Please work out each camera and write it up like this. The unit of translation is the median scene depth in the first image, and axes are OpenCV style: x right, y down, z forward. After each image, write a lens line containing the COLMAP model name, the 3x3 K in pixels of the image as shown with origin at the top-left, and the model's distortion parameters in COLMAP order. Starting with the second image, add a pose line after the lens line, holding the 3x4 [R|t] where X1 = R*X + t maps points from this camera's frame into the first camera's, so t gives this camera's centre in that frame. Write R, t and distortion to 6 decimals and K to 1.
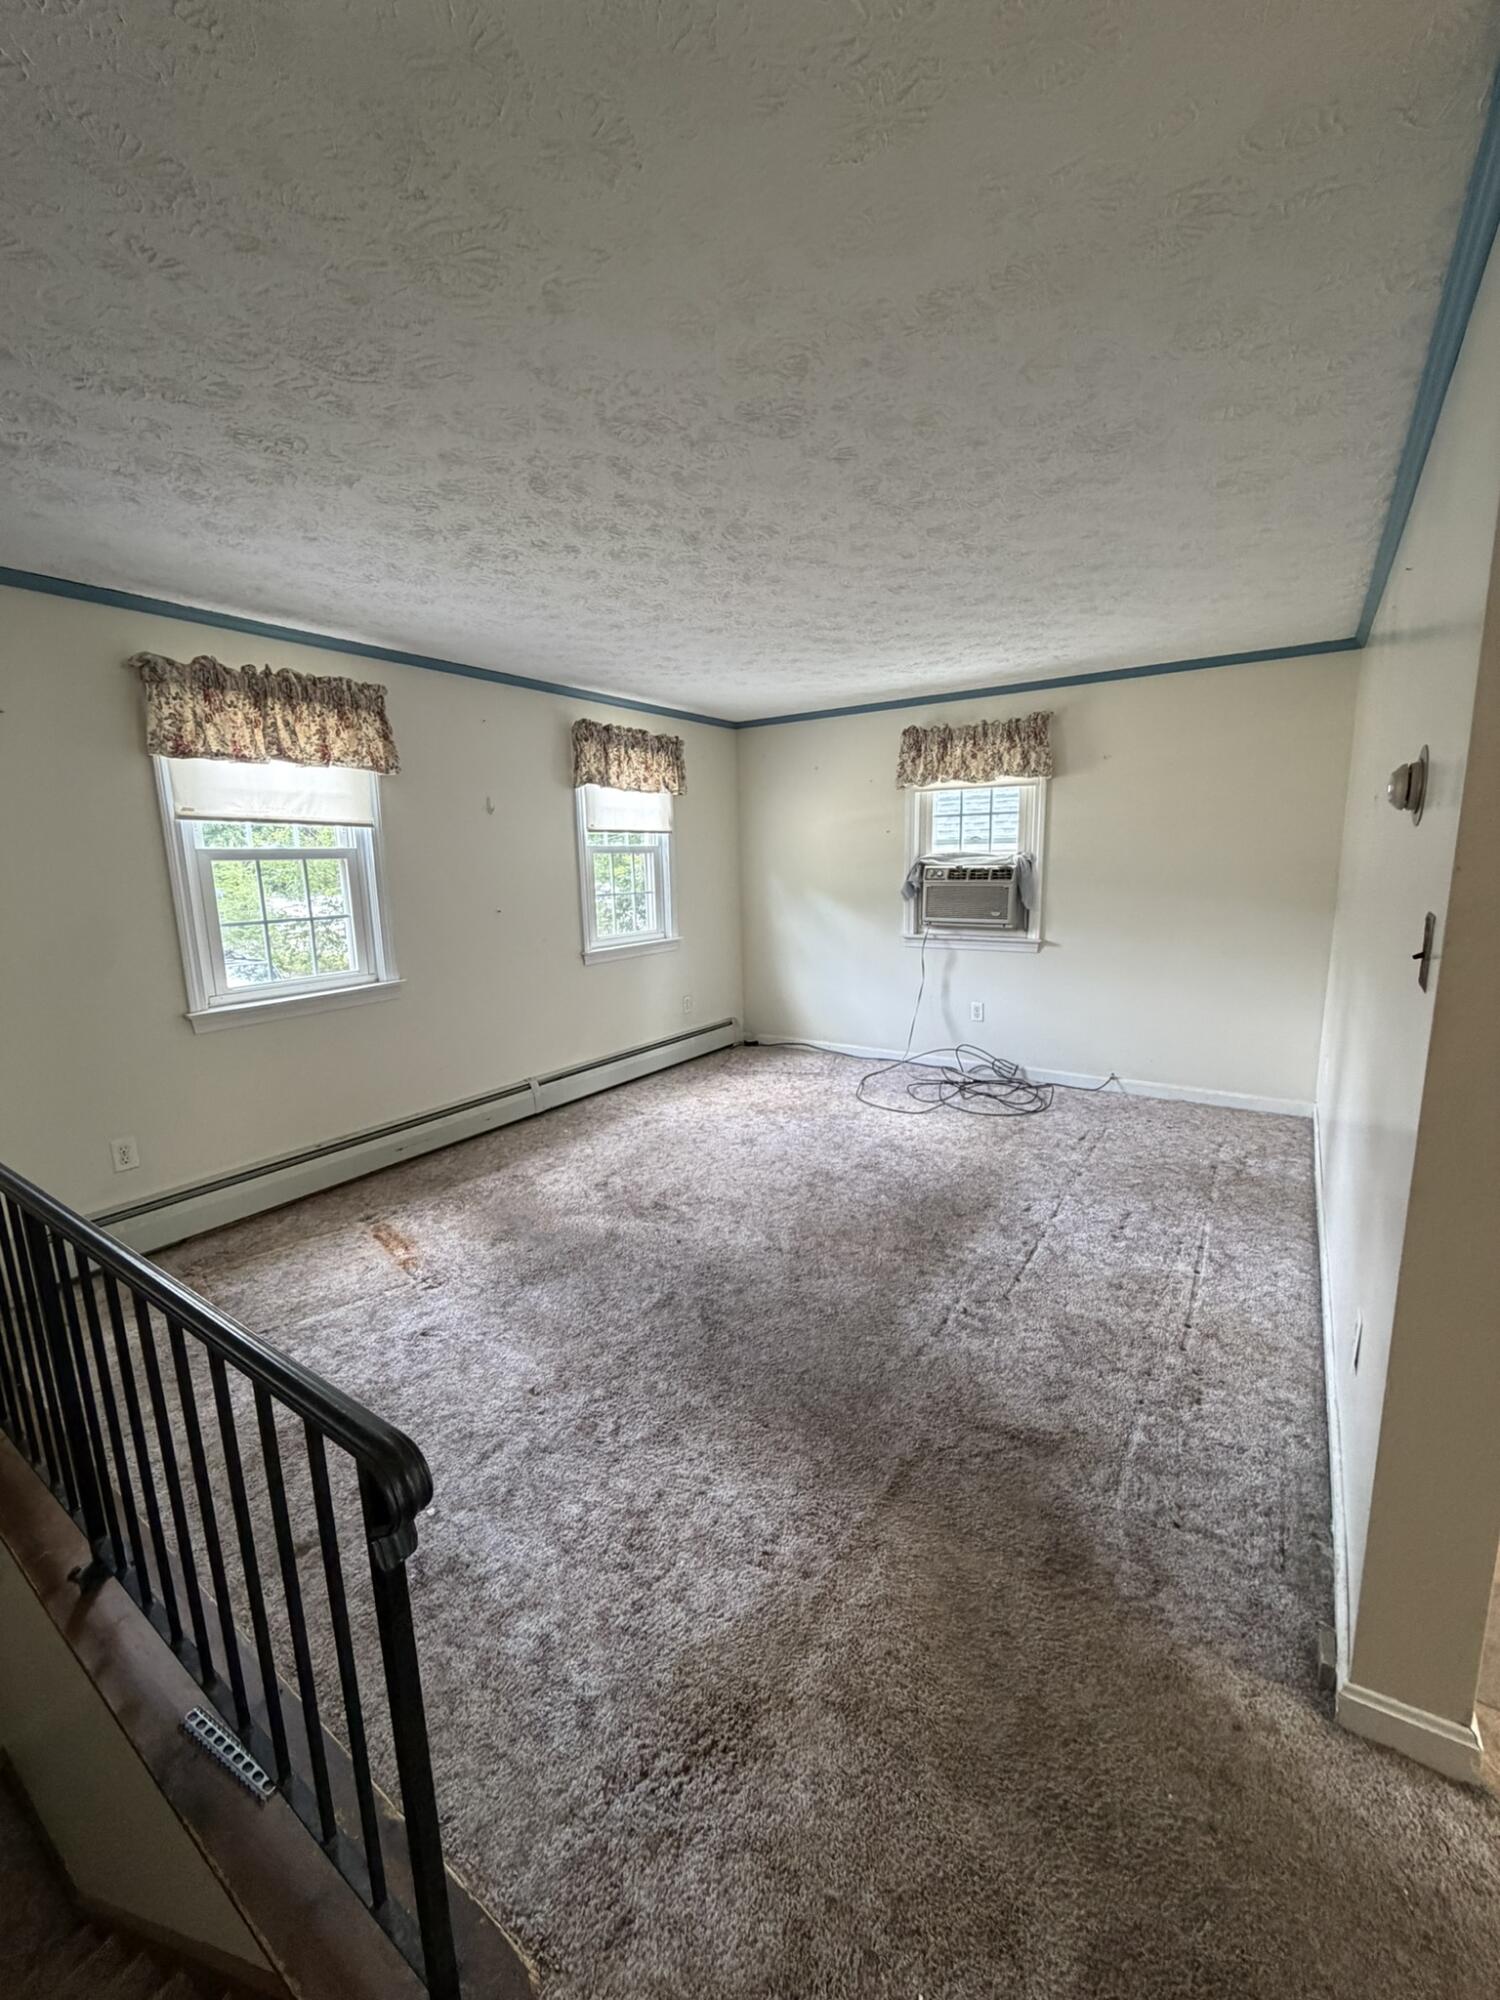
lens RADIAL K [[797.8, 0, 750.0], [0, 797.8, 1000.0], [0, 0, 1]] dist [-0.001417, 0.000634]
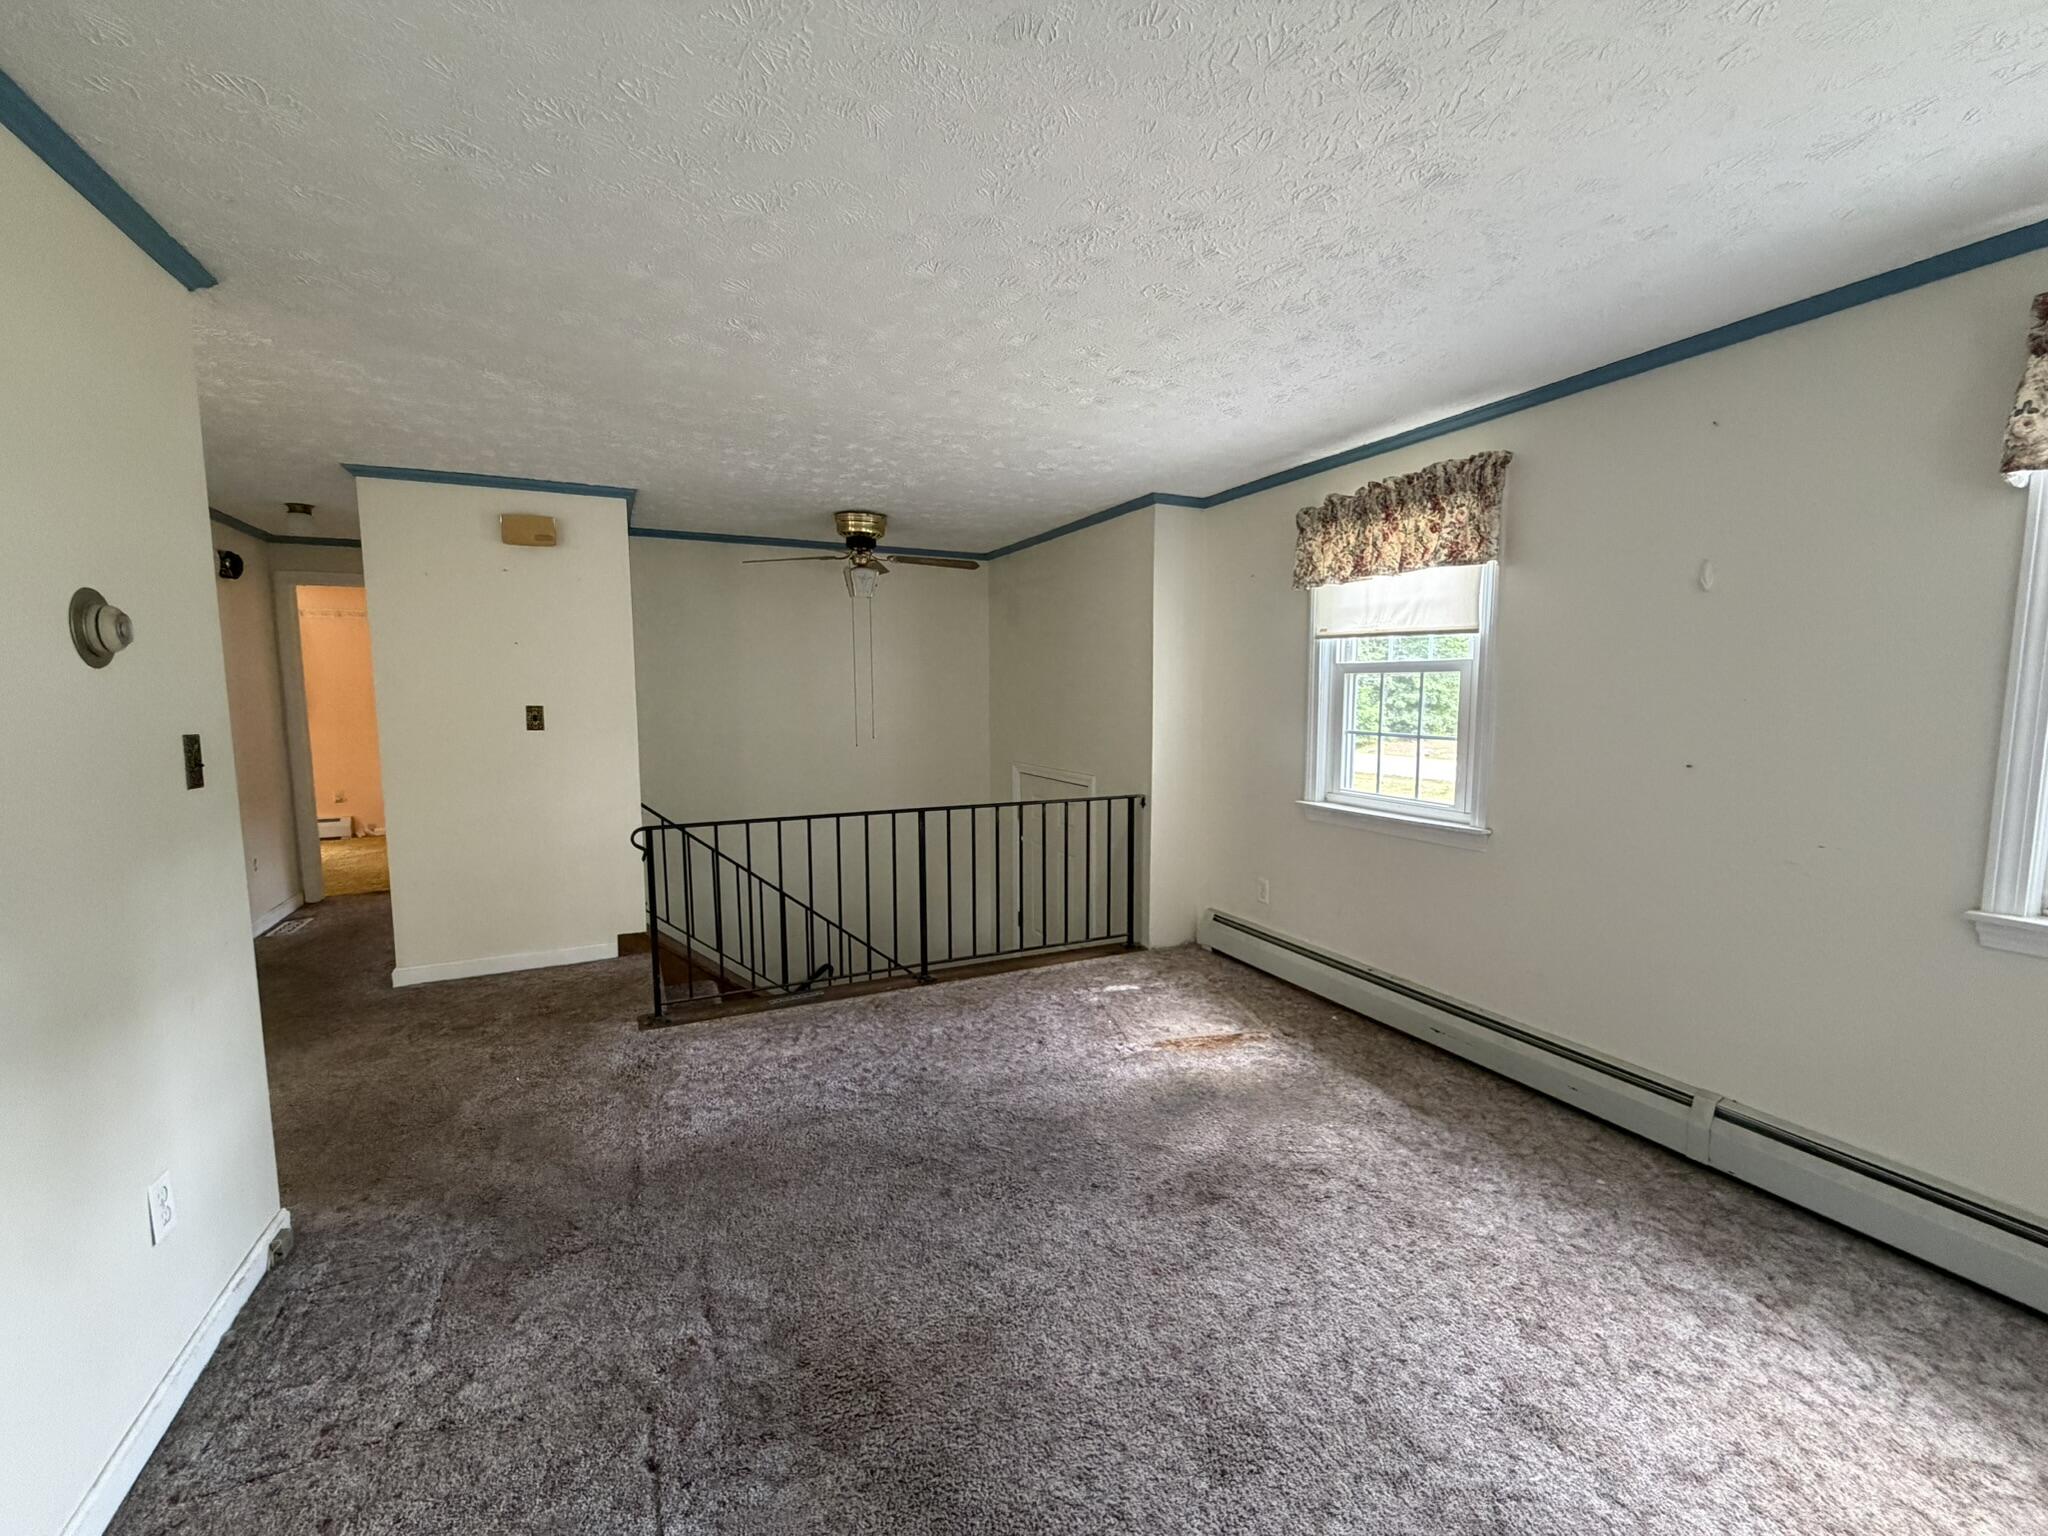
lens RADIAL K [[816.9, 0, 1020.2], [0, 816.9, 767.9], [0, 0, 1]] dist [-0.001417, 0.000634]
pose [[-0.492677, 0.118250, -0.862140, 0.490891], [-0.140086, 0.967026, 0.212689, -0.203456], [0.858863, 0.225561, -0.459867, 1.048610]]
